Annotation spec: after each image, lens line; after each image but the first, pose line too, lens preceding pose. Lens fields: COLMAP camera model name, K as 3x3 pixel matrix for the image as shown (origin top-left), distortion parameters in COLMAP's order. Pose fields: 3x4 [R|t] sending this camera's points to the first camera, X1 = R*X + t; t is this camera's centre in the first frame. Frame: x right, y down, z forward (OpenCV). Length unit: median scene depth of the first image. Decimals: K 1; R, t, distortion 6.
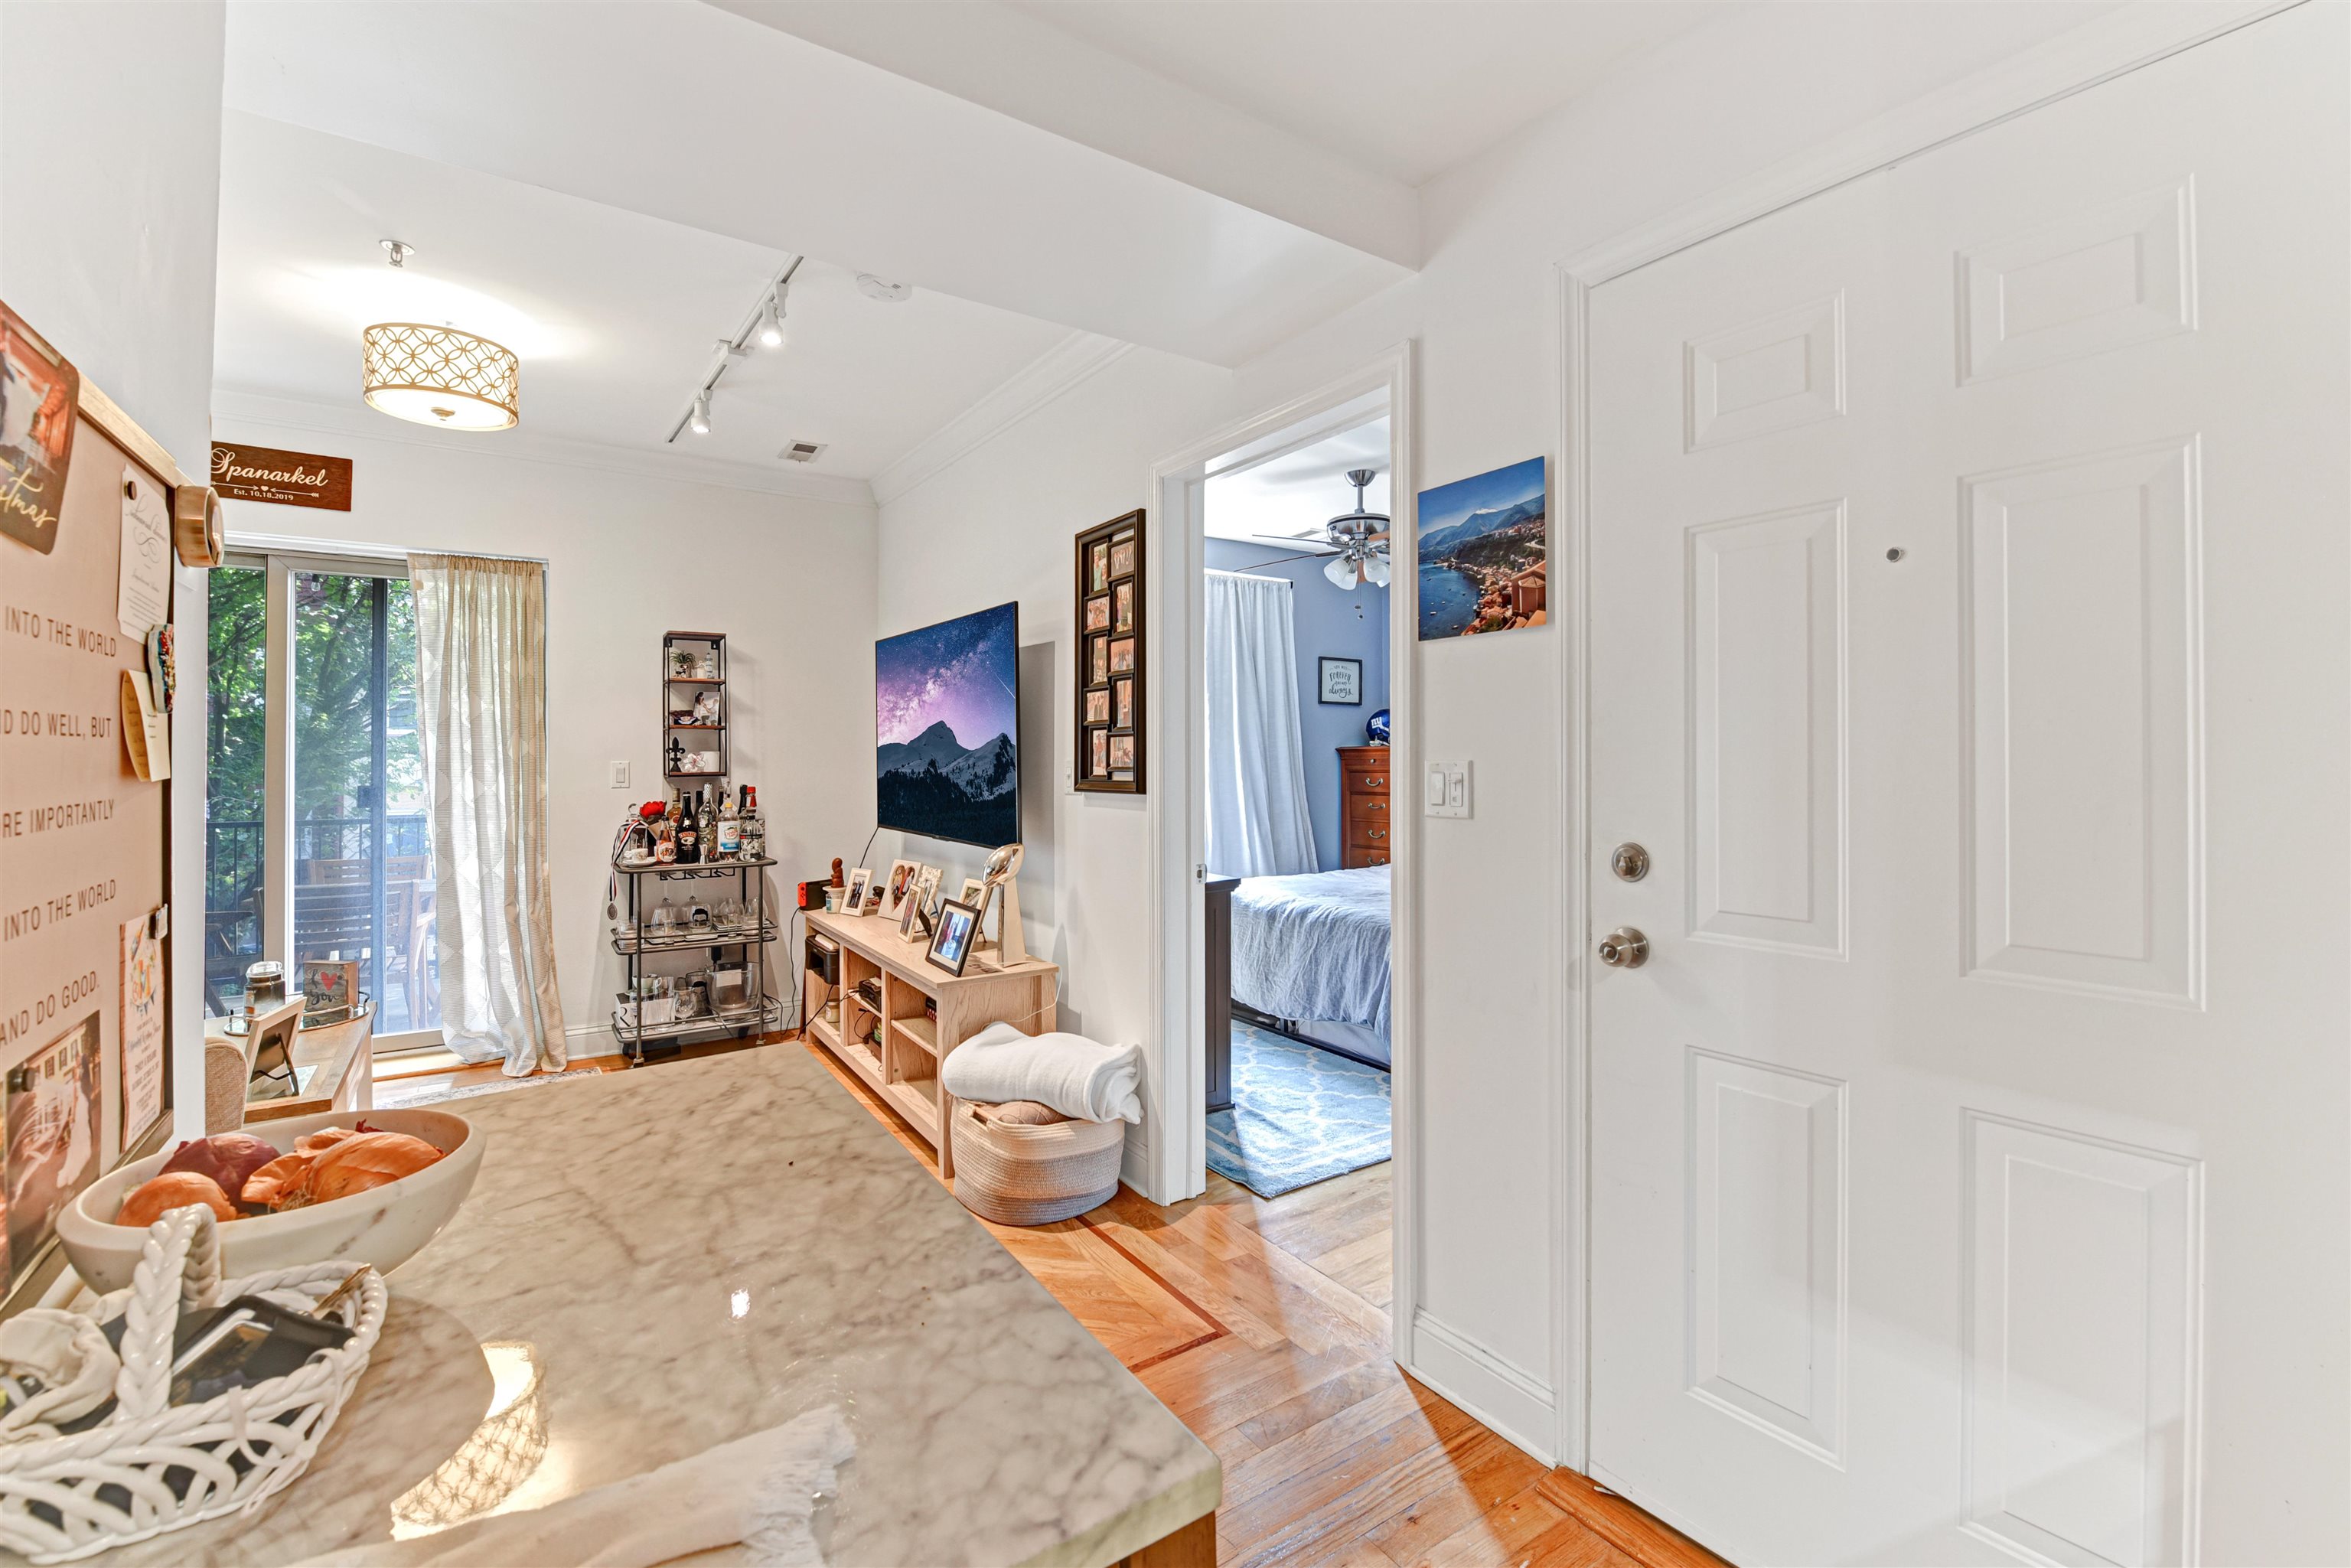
lens RADIAL K [[1015.7, 0, 1191.2], [0, 1015.7, 750.6], [0, 0, 1]] dist [-0.010410, 0.000000]
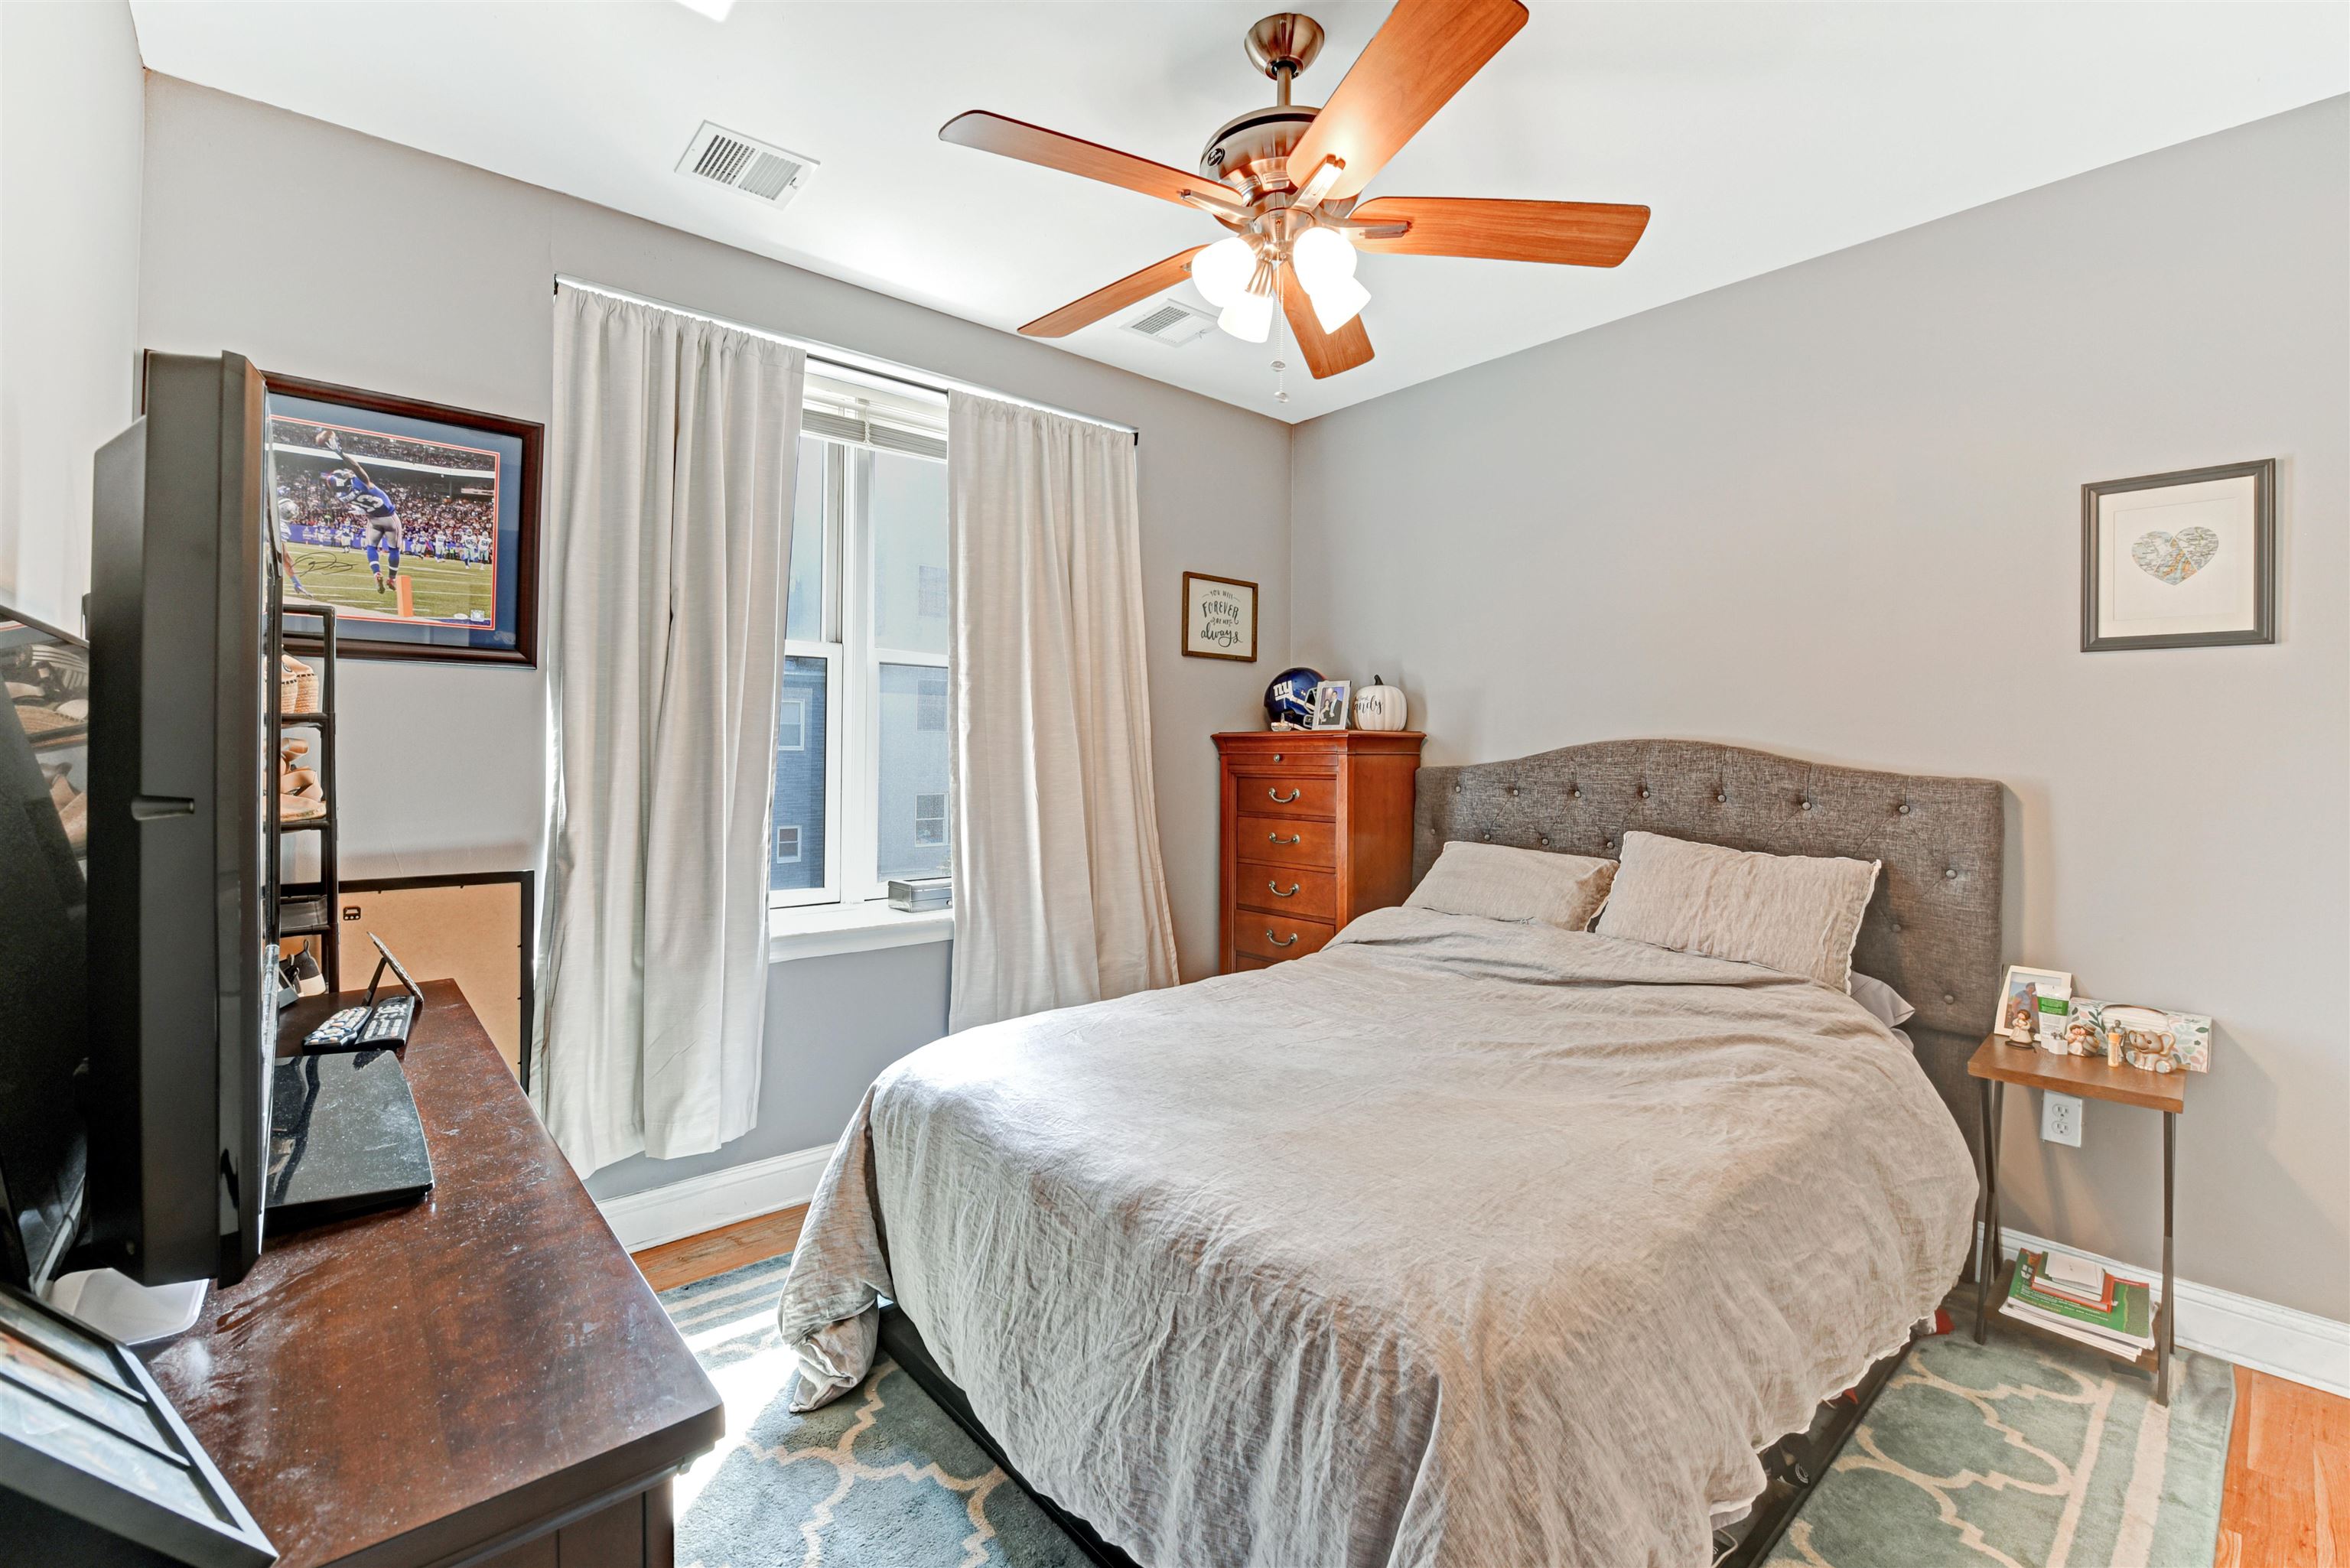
lens RADIAL K [[1015.2, 0, 1190.7], [0, 1015.2, 750.6], [0, 0, 1]] dist [-0.010410, 0.000000]
pose [[0.991622, 0.005620, 0.129052, 0.090340], [-0.006519, 0.999957, 0.006551, 0.004589], [-0.129010, -0.007337, 0.991616, 0.691894]]
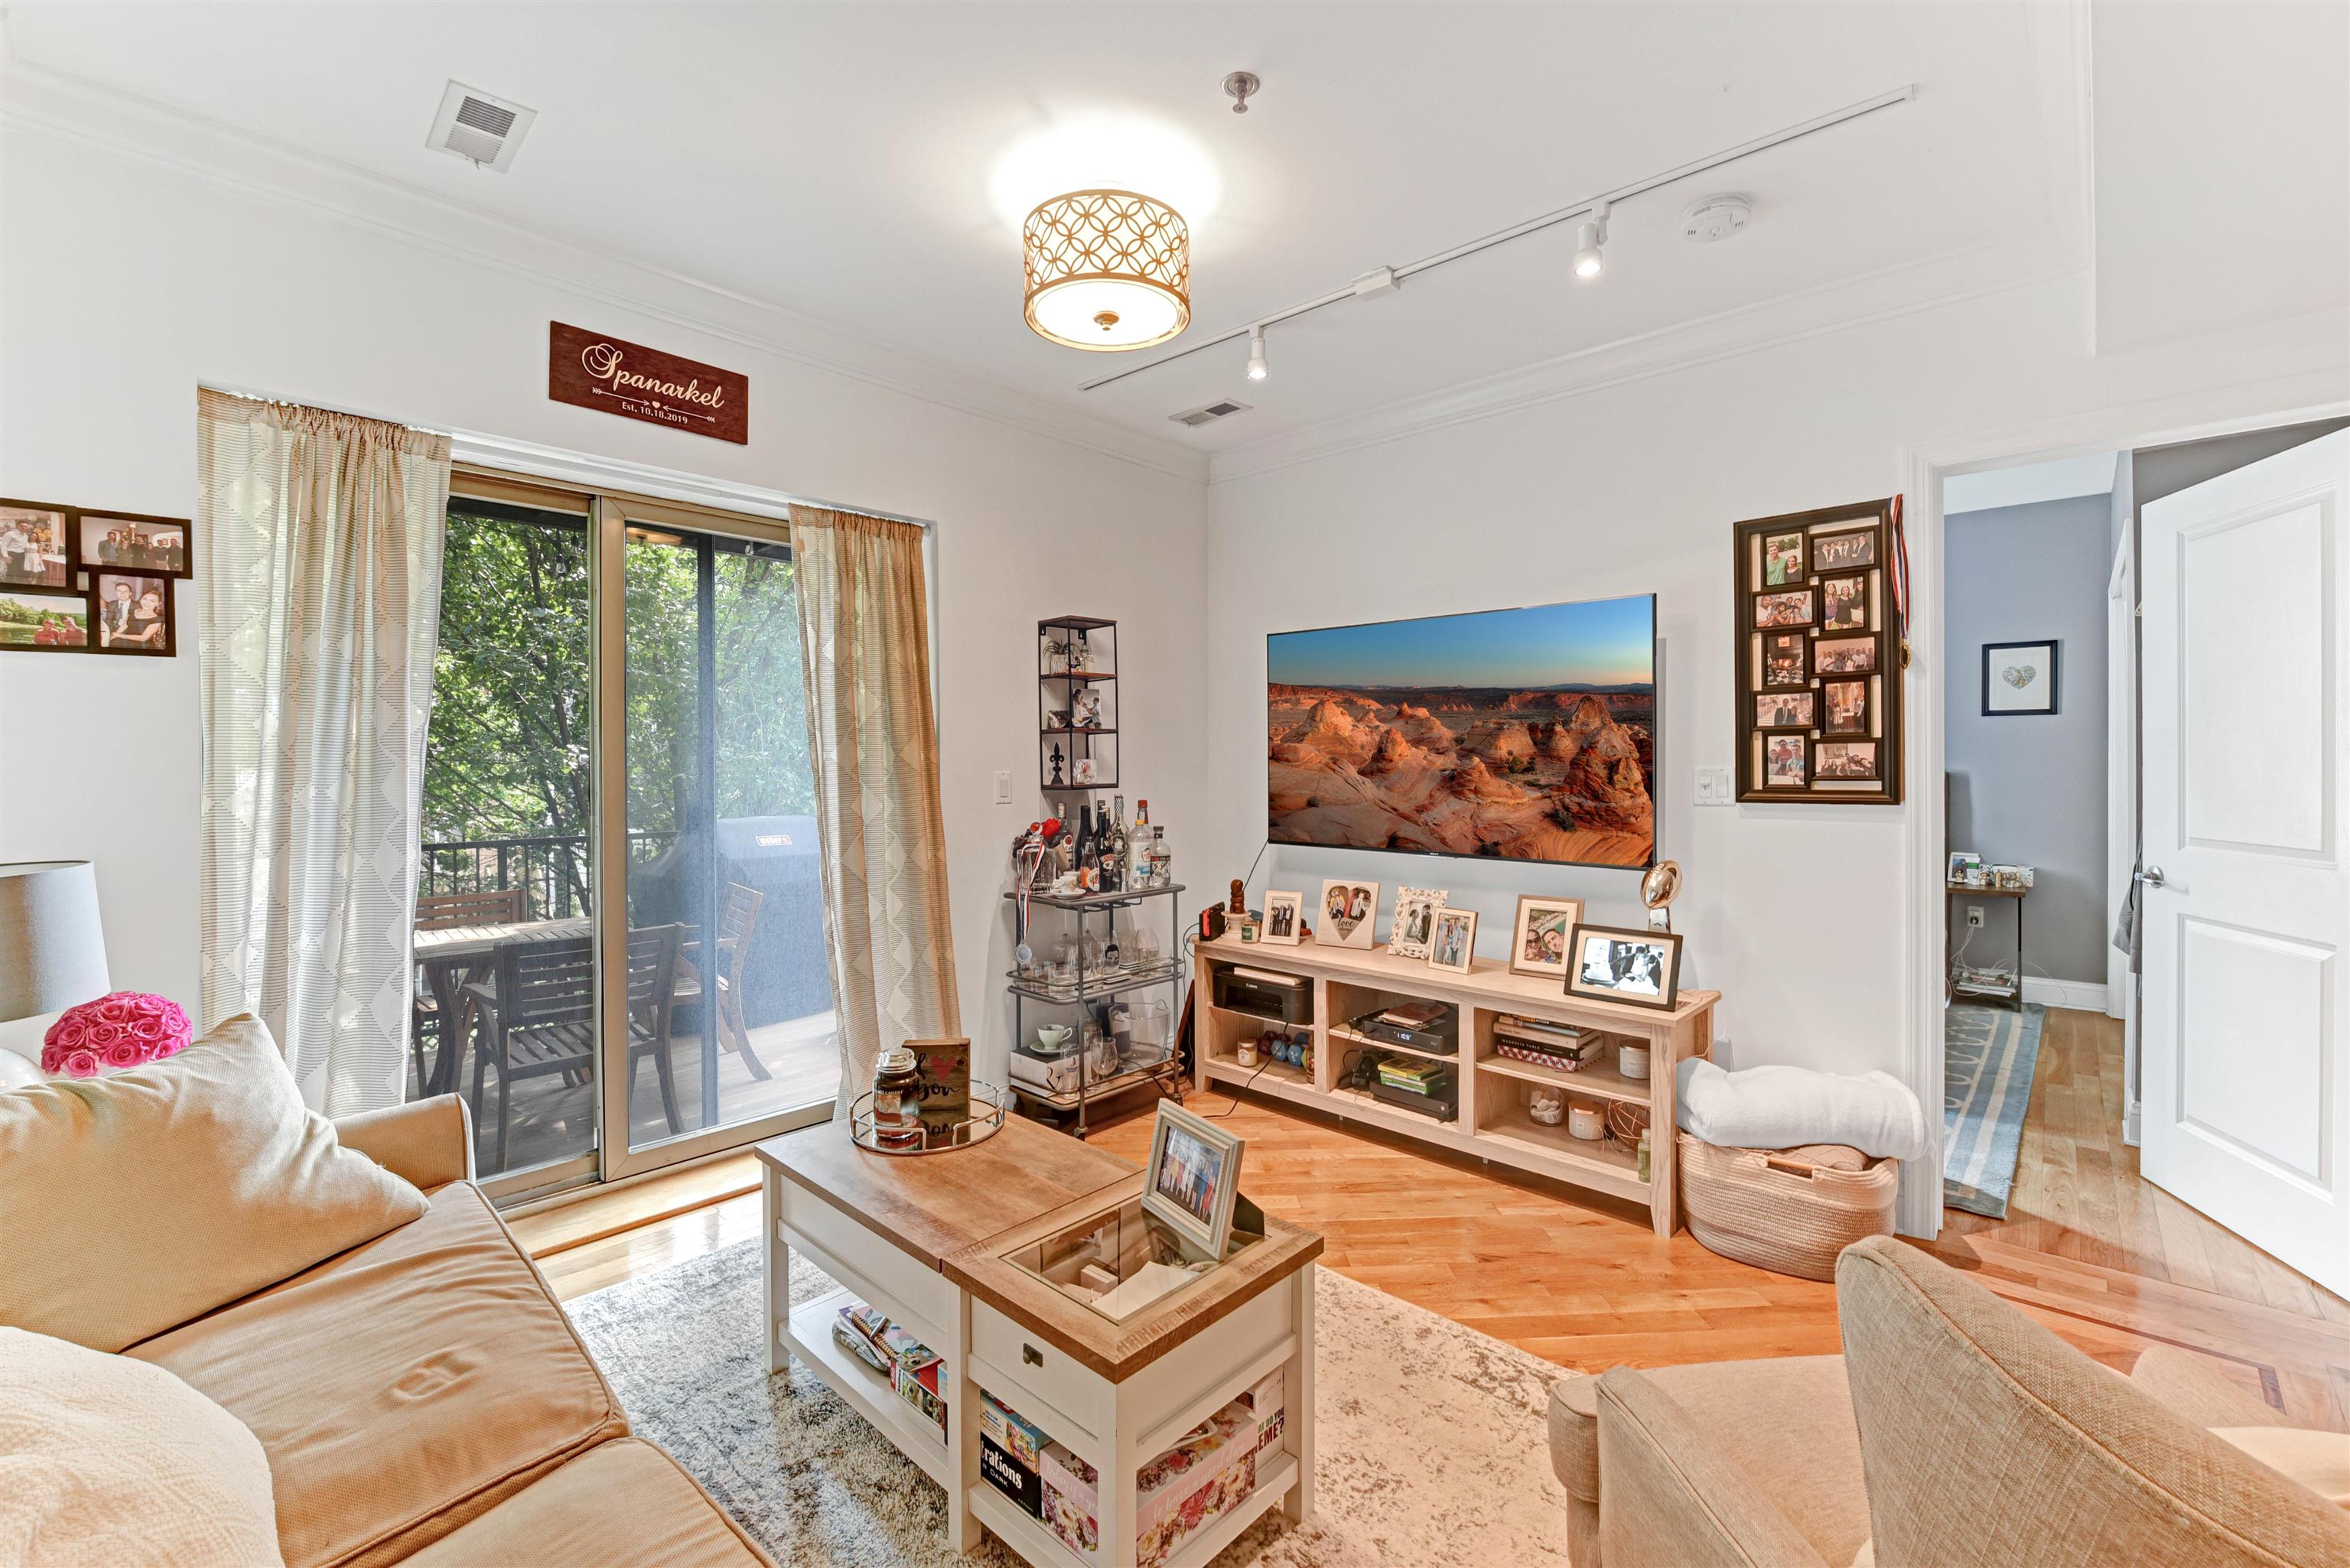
lens RADIAL K [[991.6, 0, 1184.4], [0, 991.6, 768.3], [0, 0, 1]] dist [-0.012769, -0.000305]
pose [[0.975807, -0.006071, 0.218550, -0.612631], [0.002799, 0.999879, 0.015281, -0.004220], [-0.218616, -0.014300, 0.975706, 0.181008]]
